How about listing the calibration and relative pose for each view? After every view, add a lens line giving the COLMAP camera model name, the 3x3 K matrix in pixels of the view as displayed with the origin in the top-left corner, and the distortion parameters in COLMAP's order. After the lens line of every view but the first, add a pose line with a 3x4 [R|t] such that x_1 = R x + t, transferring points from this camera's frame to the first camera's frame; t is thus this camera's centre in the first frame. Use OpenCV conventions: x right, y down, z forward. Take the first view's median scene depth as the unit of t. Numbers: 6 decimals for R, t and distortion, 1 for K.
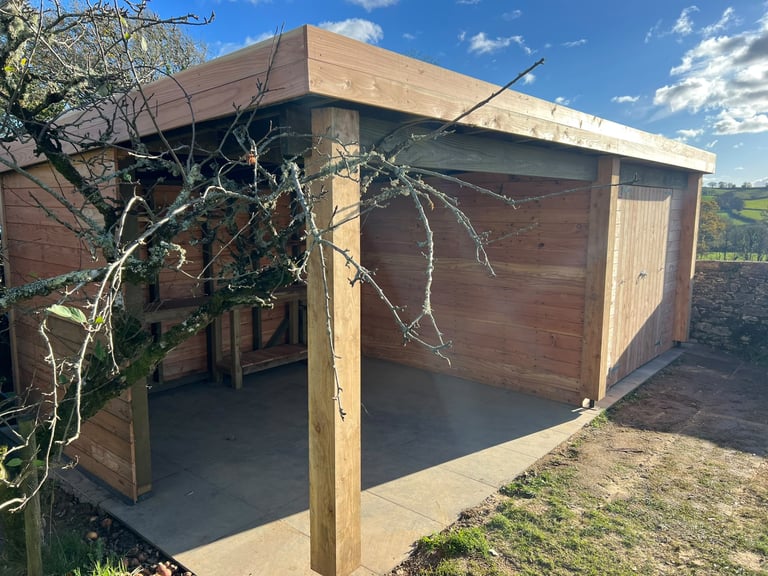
lens RADIAL K [[586.2, 0, 389.0], [0, 586.2, 283.1], [0, 0, 1]] dist [0.038147, -0.037876]
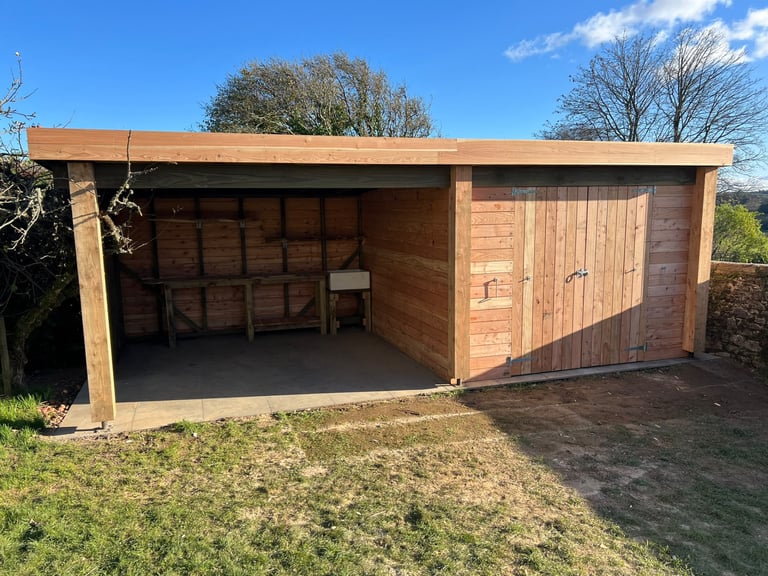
lens RADIAL K [[586.2, 0, 386.7], [0, 586.2, 293.8], [0, 0, 1]] dist [0.038147, -0.037876]
pose [[0.849060, 0.059185, -0.524970, 0.790036], [-0.049755, 0.998246, 0.032071, 0.004844], [0.525948, -0.001110, 0.850516, -0.034543]]
